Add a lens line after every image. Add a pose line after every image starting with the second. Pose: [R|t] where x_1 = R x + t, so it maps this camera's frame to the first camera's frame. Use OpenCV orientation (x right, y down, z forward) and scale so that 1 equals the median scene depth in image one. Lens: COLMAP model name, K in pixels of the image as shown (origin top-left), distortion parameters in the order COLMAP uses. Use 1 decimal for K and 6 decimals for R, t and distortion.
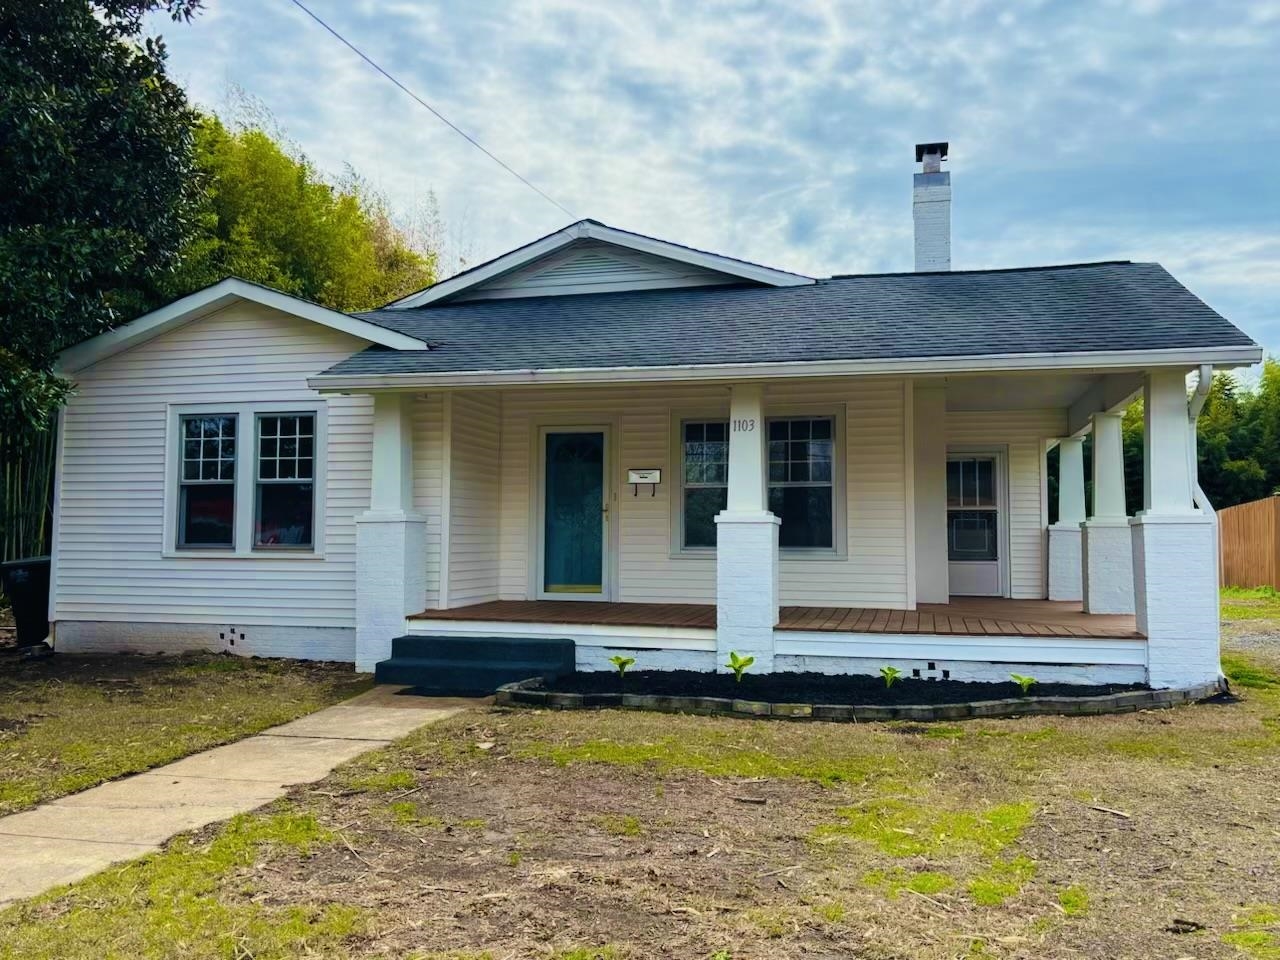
lens RADIAL K [[1122.3, 0, 640.0], [0, 1122.3, 476.3], [0, 0, 1]] dist [0.013859, 0.005279]
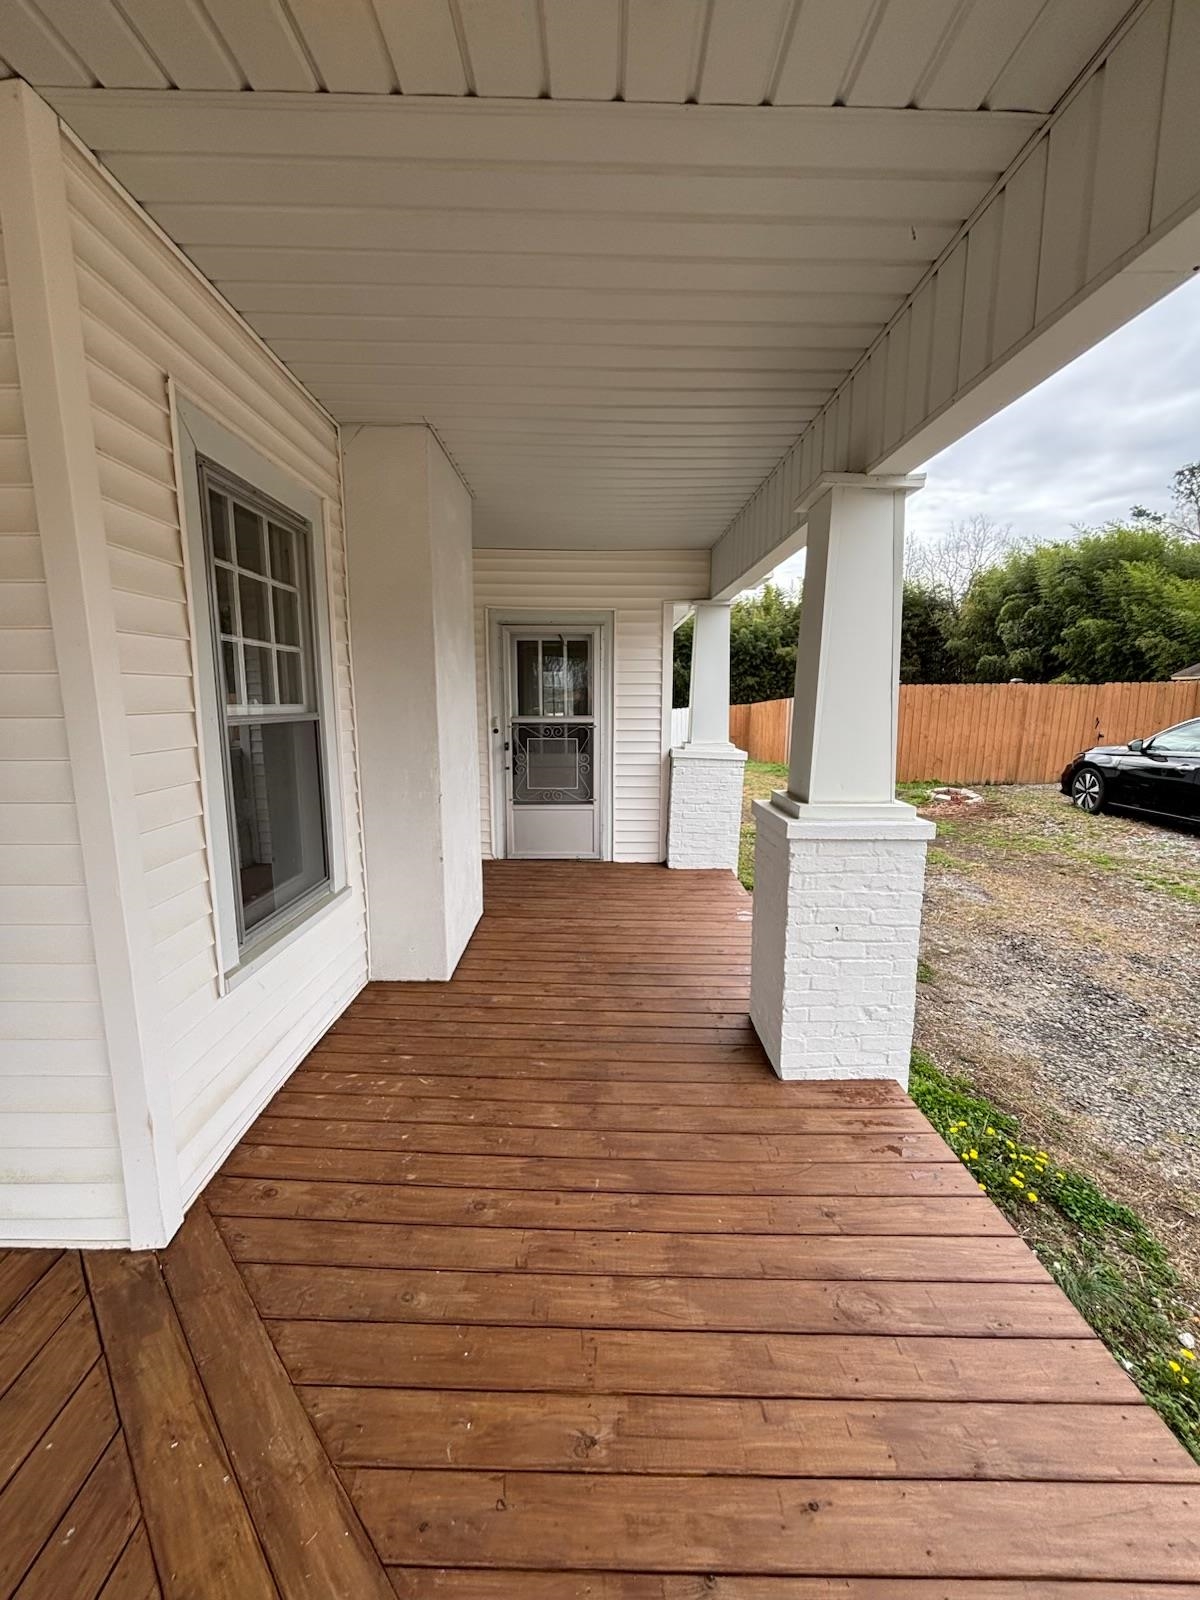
lens RADIAL K [[643.5, 0, 591.1], [0, 643.5, 801.7], [0, 0, 1]] dist [-0.003708, -0.000262]
pose [[0.972728, -0.044258, 0.227687, 0.235501], [-0.007673, 0.974949, 0.222294, -0.006005], [-0.231822, -0.217979, 0.948021, 0.660982]]
